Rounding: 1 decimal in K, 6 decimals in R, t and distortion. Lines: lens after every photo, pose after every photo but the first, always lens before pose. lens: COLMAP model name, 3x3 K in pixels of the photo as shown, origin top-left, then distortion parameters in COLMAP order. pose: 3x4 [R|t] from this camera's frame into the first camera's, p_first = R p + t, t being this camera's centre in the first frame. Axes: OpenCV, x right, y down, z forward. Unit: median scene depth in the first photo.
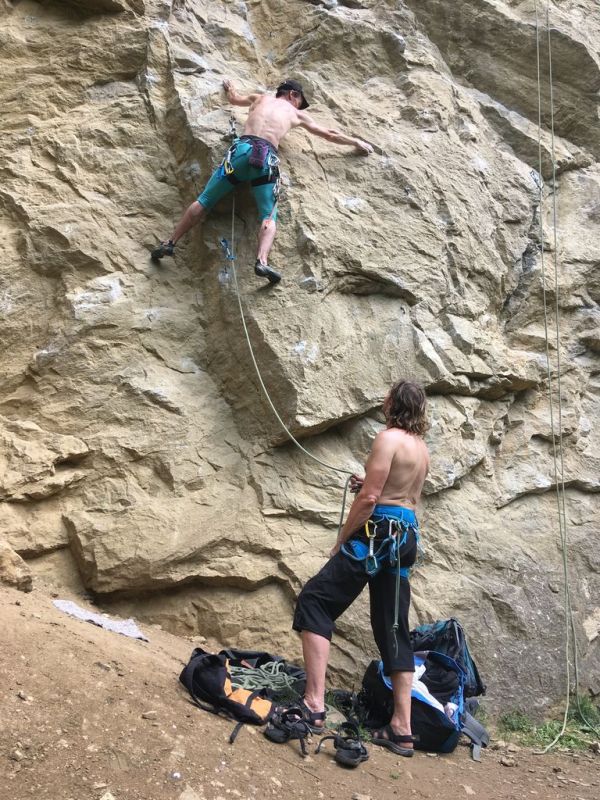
lens RADIAL K [[668.9, 0, 300.0], [0, 668.9, 400.0], [0, 0, 1]] dist [0.110948, -0.166676]
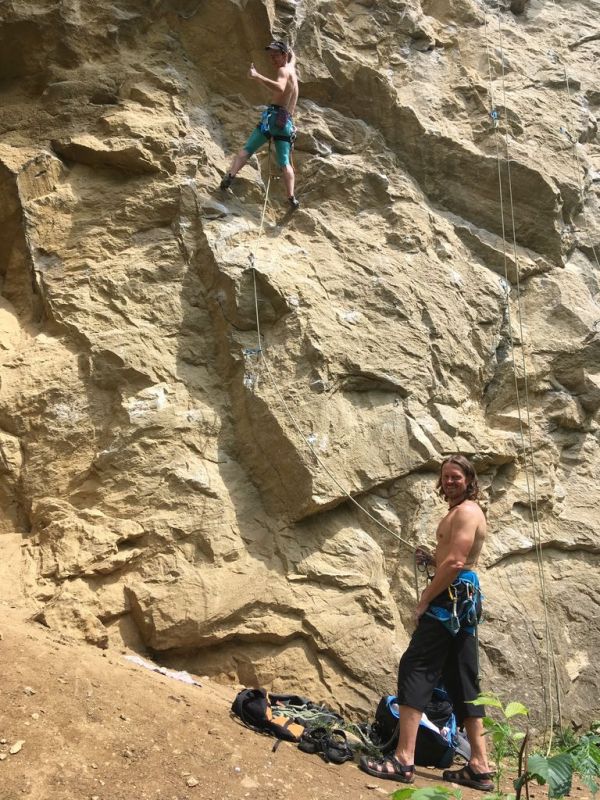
lens RADIAL K [[668.9, 0, 300.0], [0, 668.9, 400.0], [0, 0, 1]] dist [0.110948, -0.166676]
pose [[0.998873, -0.043686, -0.018575, 0.002304], [0.041618, 0.994115, -0.100017, -0.024891], [0.022835, 0.099131, 0.994812, -0.205340]]
